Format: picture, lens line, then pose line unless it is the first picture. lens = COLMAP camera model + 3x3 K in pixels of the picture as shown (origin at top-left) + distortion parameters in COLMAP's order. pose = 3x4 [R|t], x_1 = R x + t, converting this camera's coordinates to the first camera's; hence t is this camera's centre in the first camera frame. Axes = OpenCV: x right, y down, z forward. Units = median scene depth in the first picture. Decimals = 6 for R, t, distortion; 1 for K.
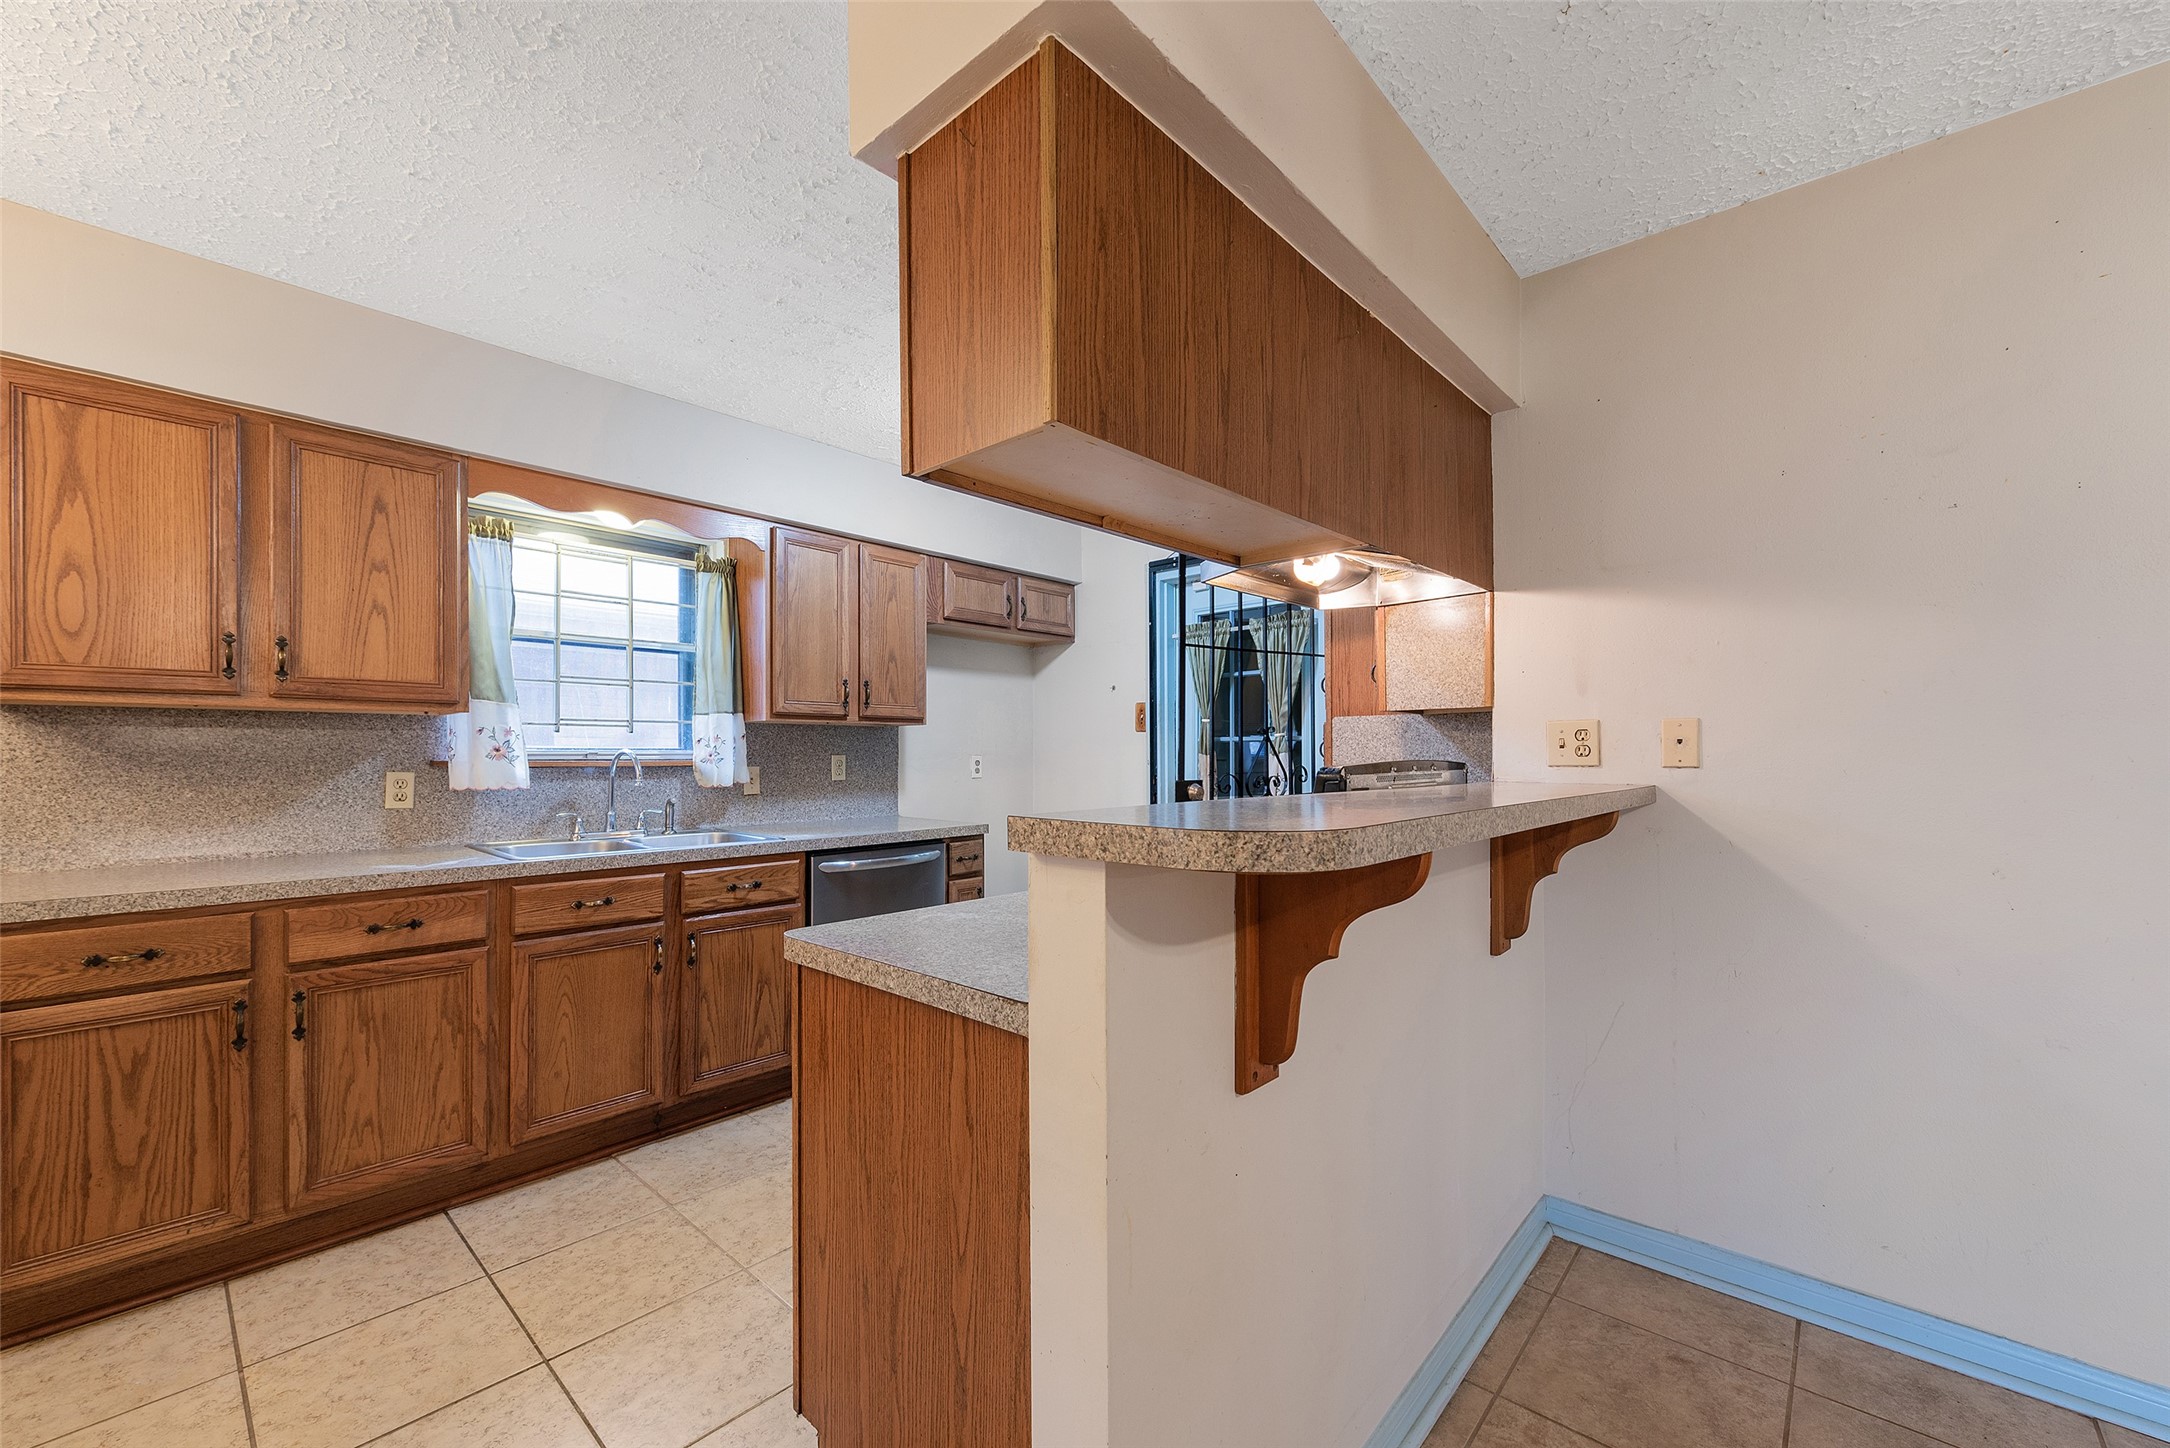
lens RADIAL K [[863.7, 0, 1067.6], [0, 863.7, 755.0], [0, 0, 1]] dist [0.002743, -0.000371]
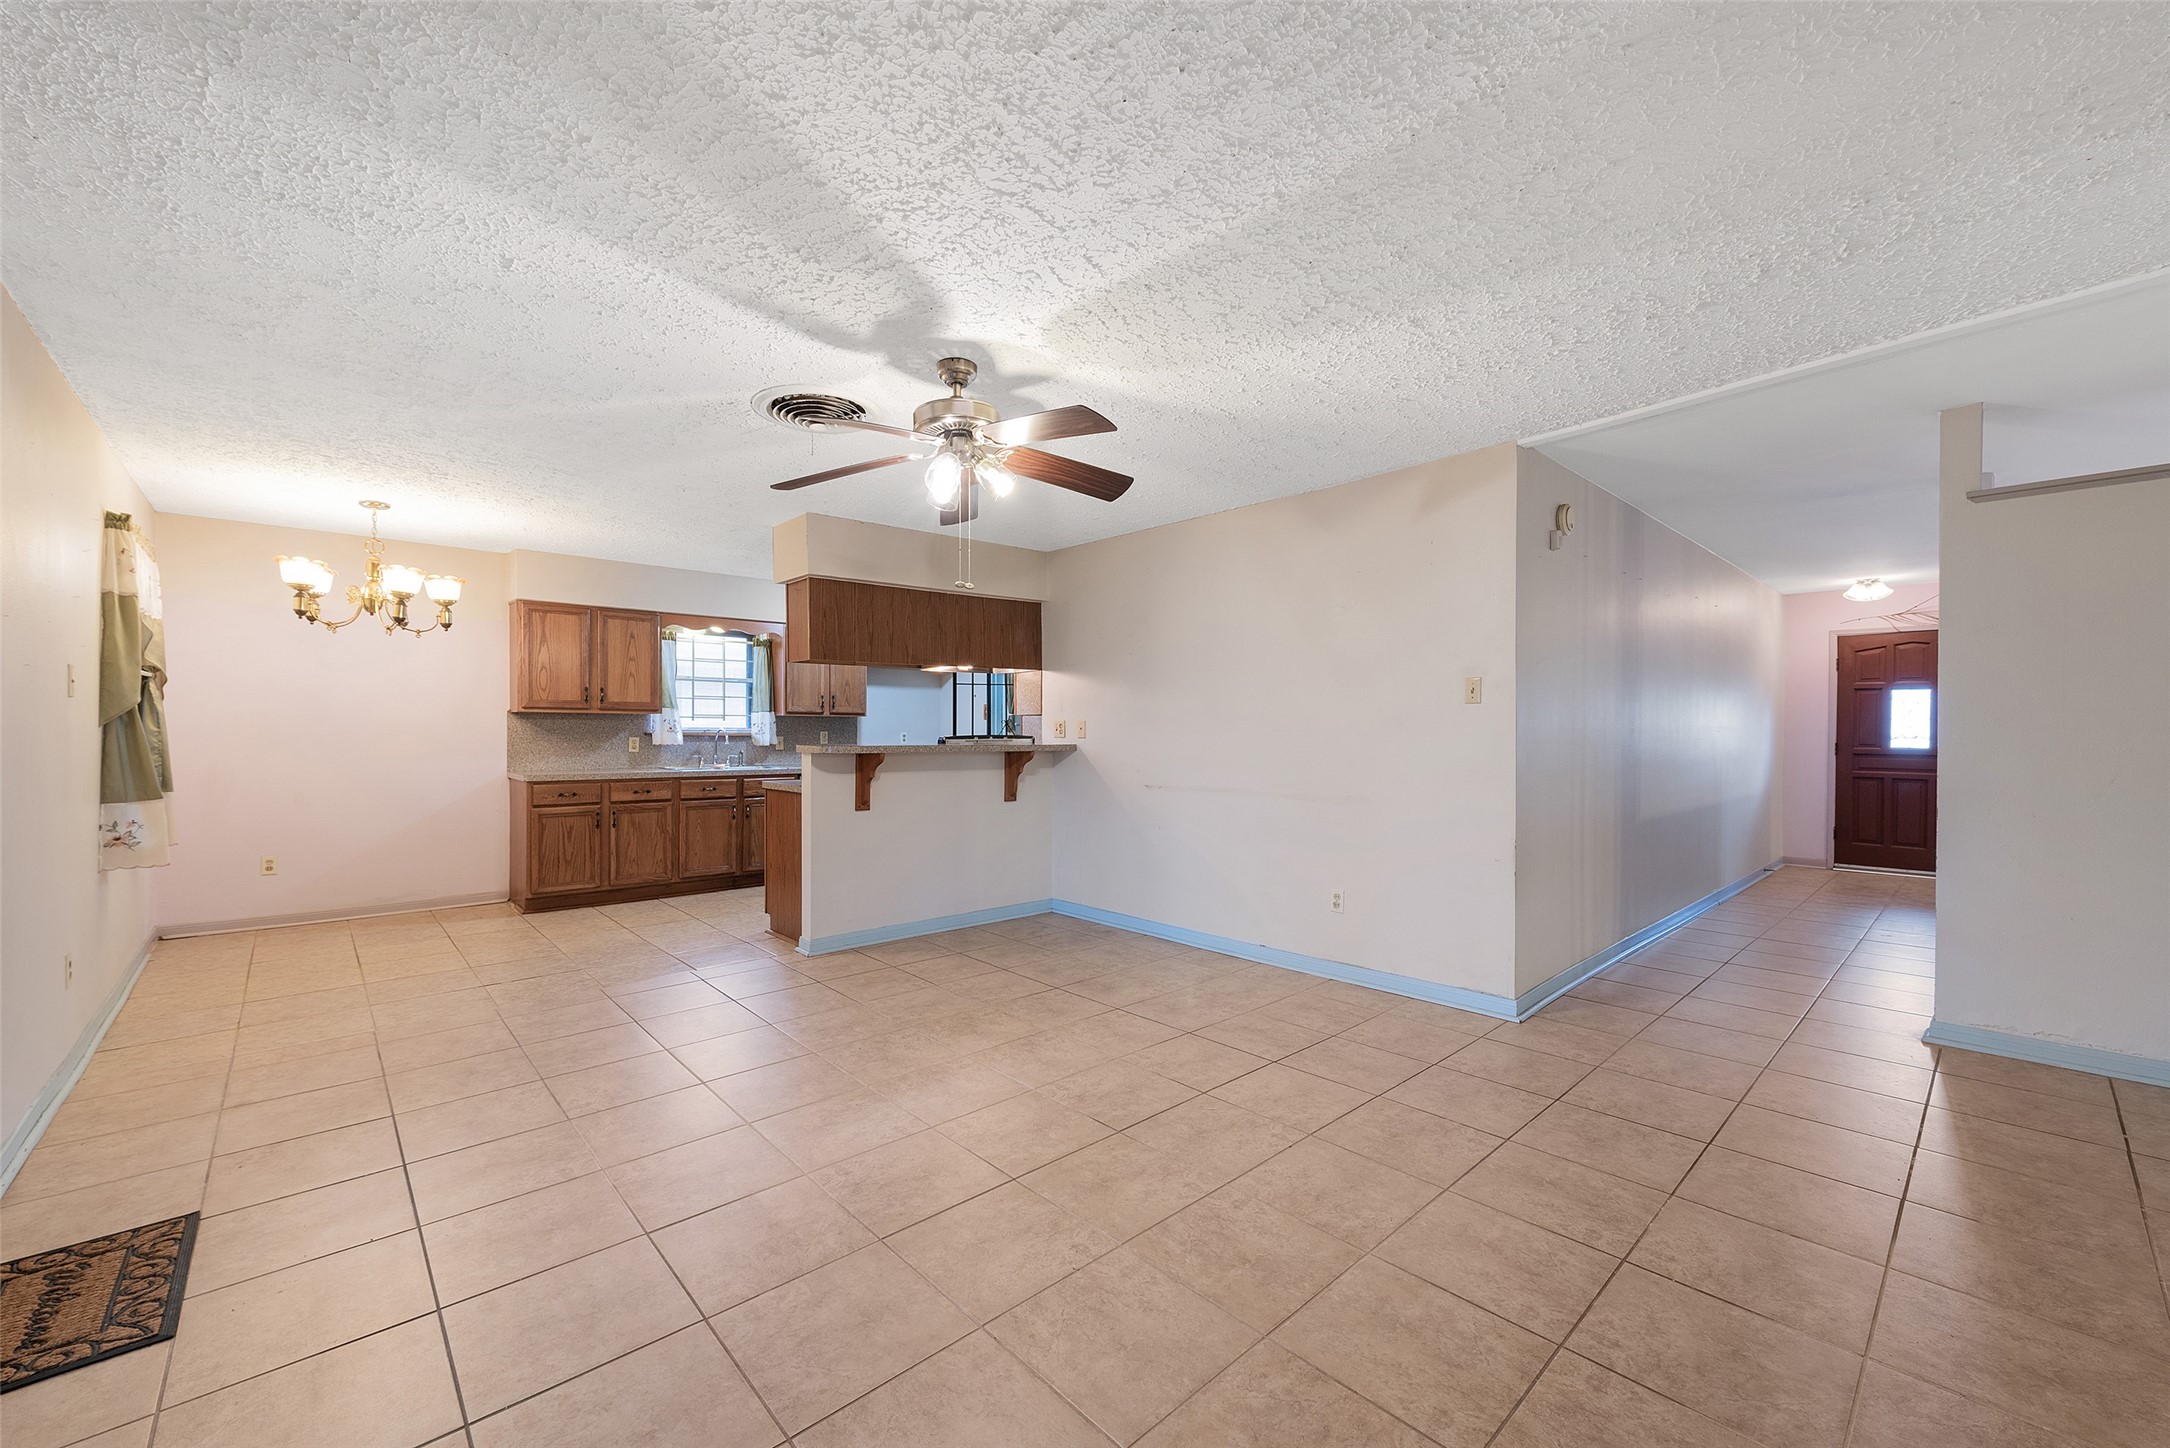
lens RADIAL K [[854.7, 0, 1072.7], [0, 854.7, 739.7], [0, 0, 1]] dist [-0.000319, -0.000569]
pose [[0.996169, 0.006729, -0.087193, 0.868955], [-0.005939, 0.999939, 0.009320, -0.004503], [0.087250, -0.008767, 0.996148, -1.666659]]
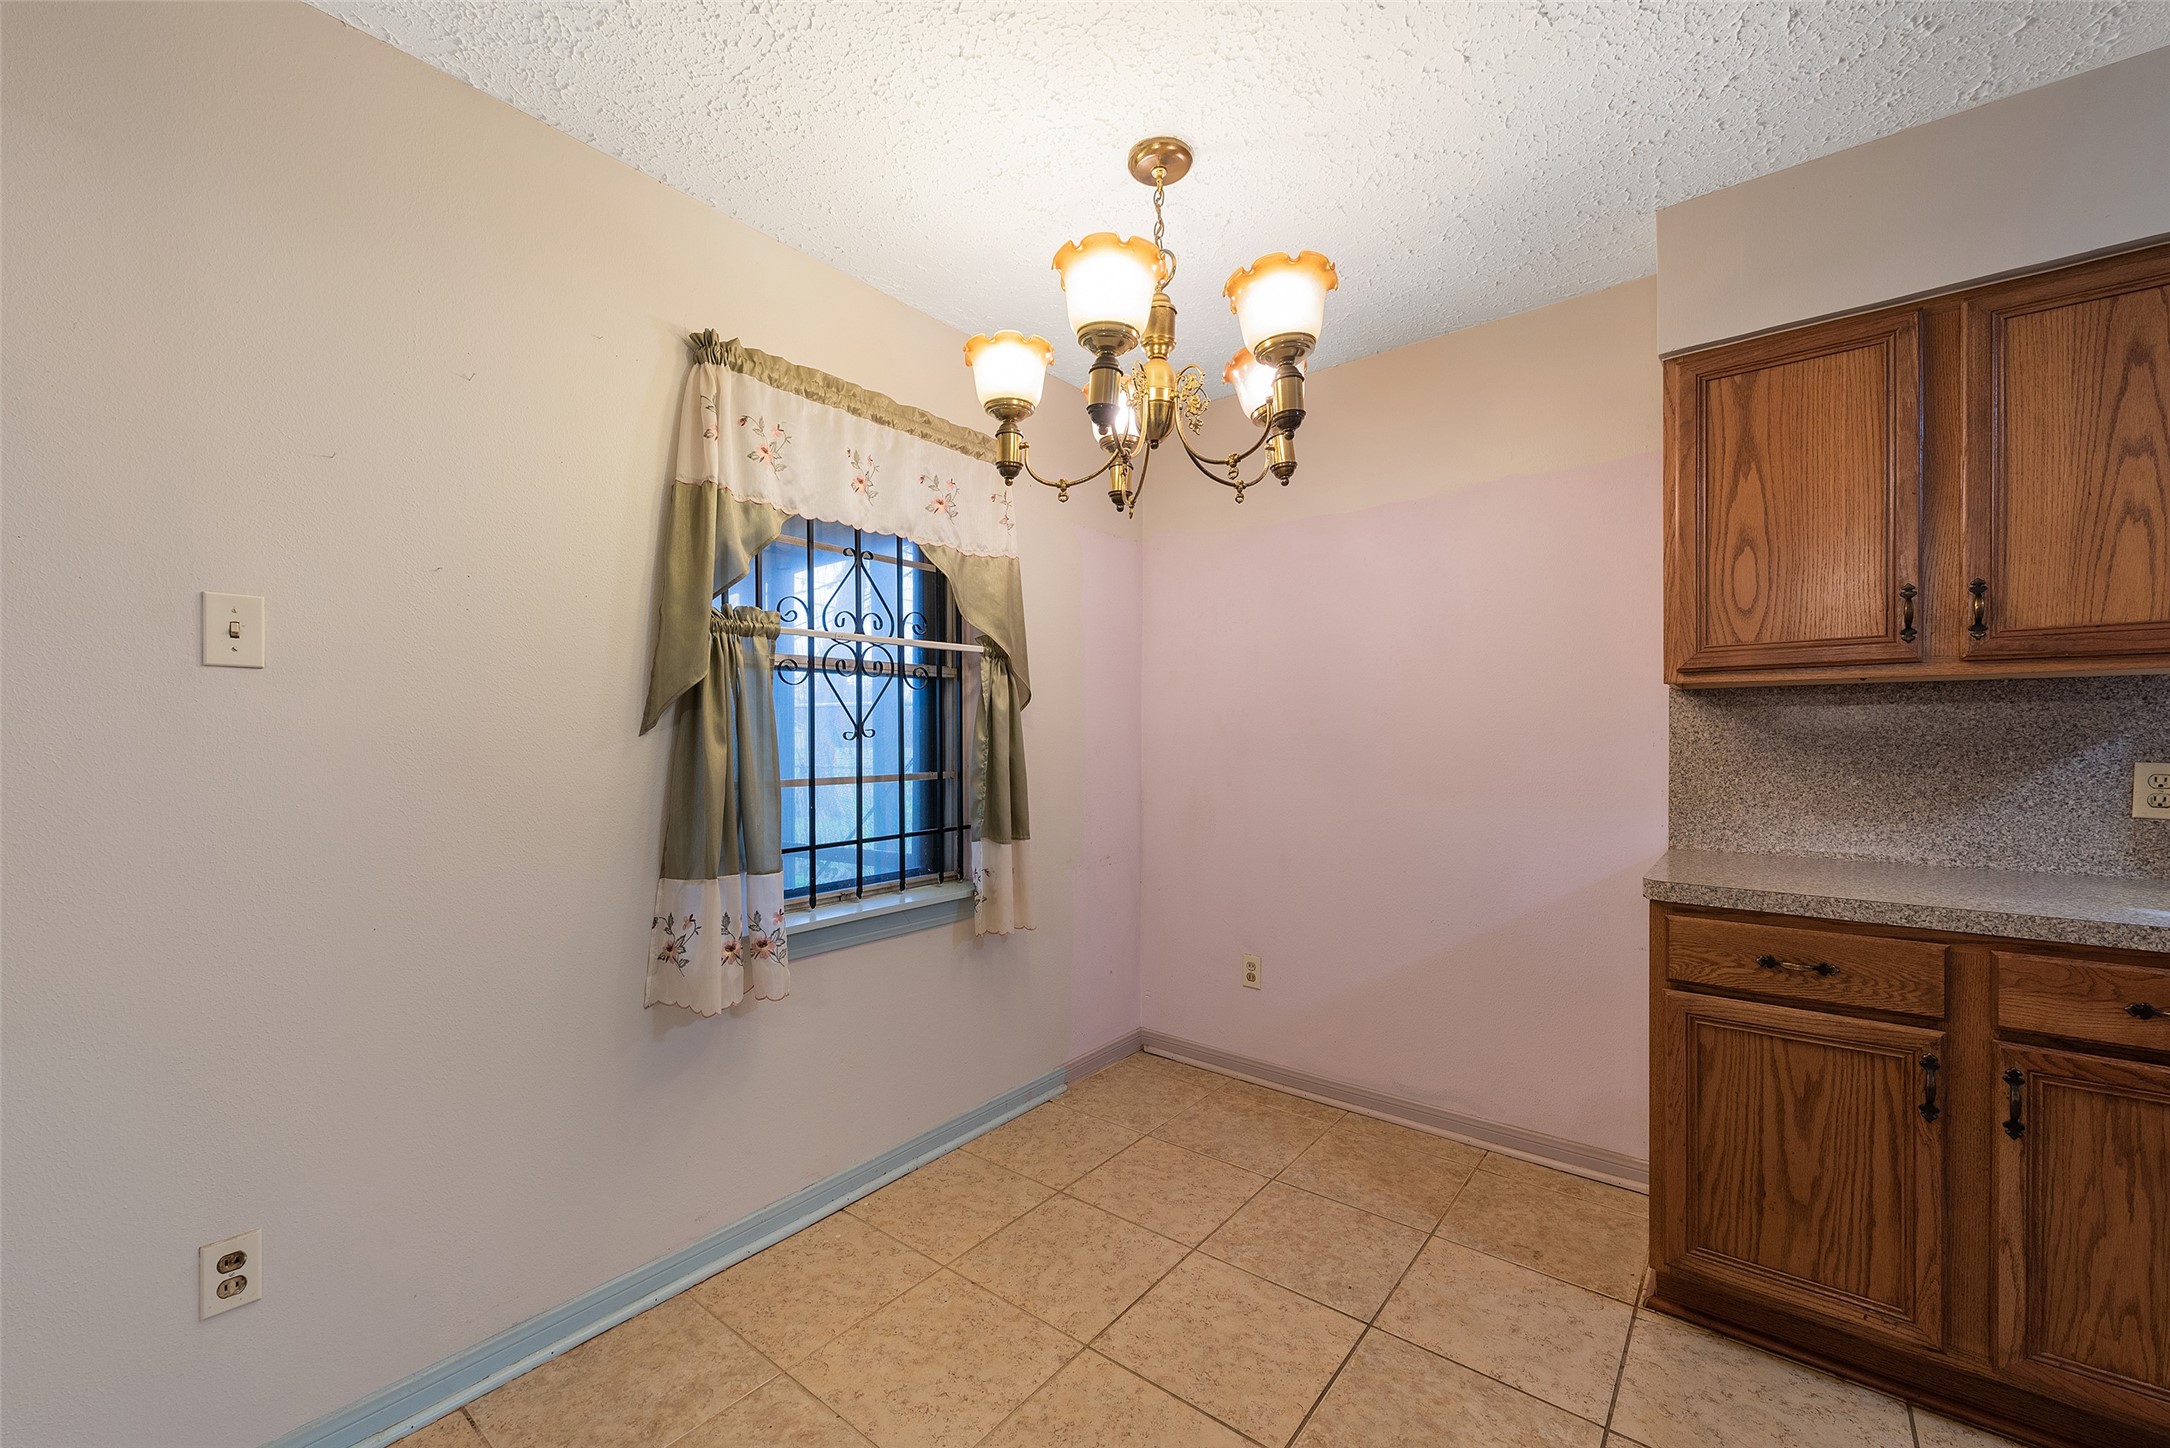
lens RADIAL K [[854.7, 0, 1072.7], [0, 854.7, 739.7], [0, 0, 1]] dist [-0.000319, -0.000569]
pose [[0.063420, 0.003175, -0.997982, -0.229621], [0.000392, 0.999995, 0.003206, -0.000412], [0.997987, -0.000595, 0.063418, 0.177654]]
